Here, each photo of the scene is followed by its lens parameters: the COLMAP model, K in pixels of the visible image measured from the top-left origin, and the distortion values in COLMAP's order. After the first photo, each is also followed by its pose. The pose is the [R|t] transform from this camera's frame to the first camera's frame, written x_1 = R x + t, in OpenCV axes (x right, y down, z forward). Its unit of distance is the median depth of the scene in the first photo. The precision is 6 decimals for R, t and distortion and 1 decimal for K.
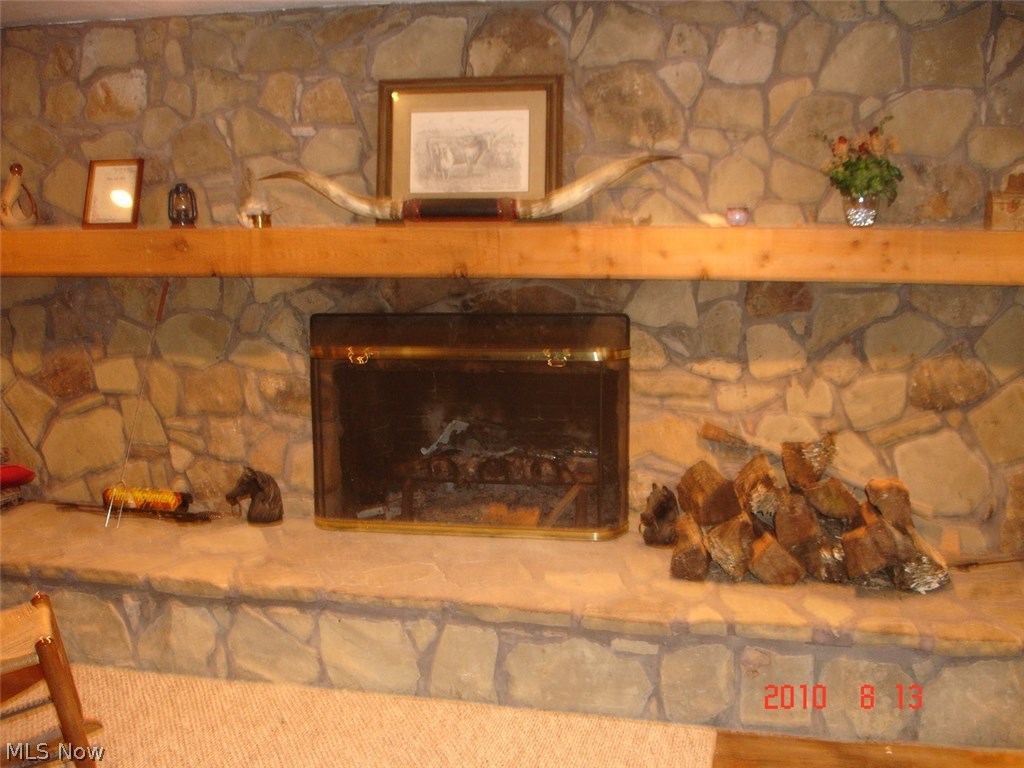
lens RADIAL K [[1139.8, 0, 512.0], [0, 1139.8, 384.0], [0, 0, 1]] dist [-0.012804, -0.272654]
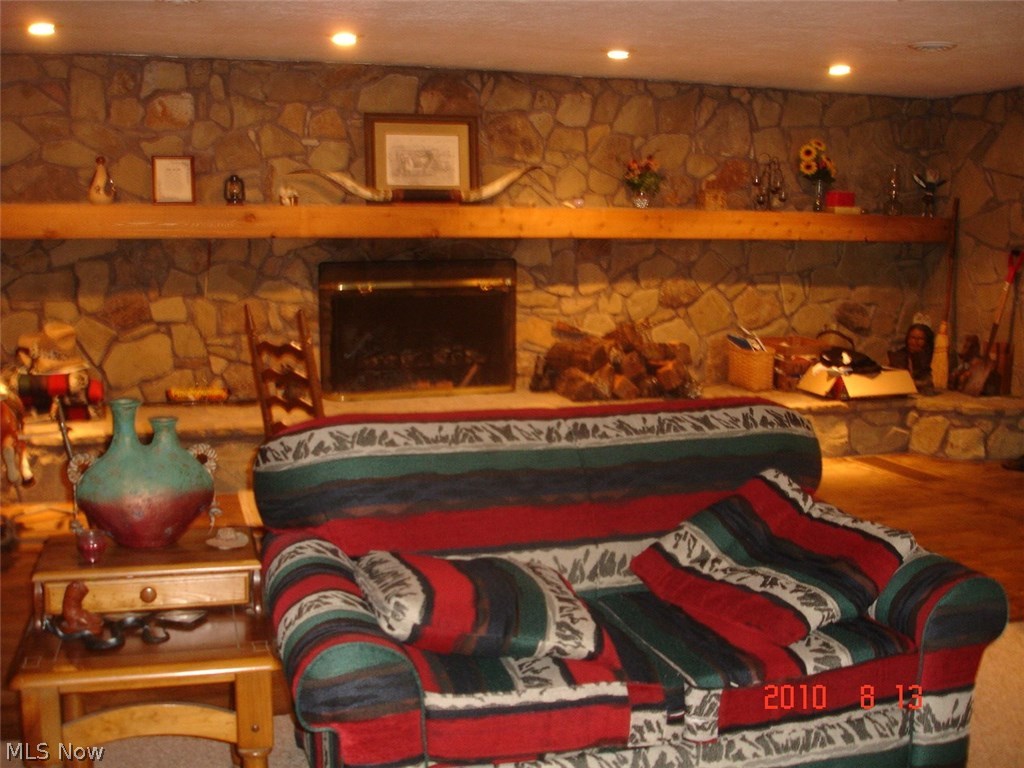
lens RADIAL K [[1139.8, 0, 512.0], [0, 1139.8, 384.0], [0, 0, 1]] dist [-0.012804, -0.272654]
pose [[0.873858, -0.066519, 0.481610, -0.726250], [0.053084, 0.997728, 0.041485, 0.053546], [-0.483275, -0.010686, 0.875403, -0.483440]]
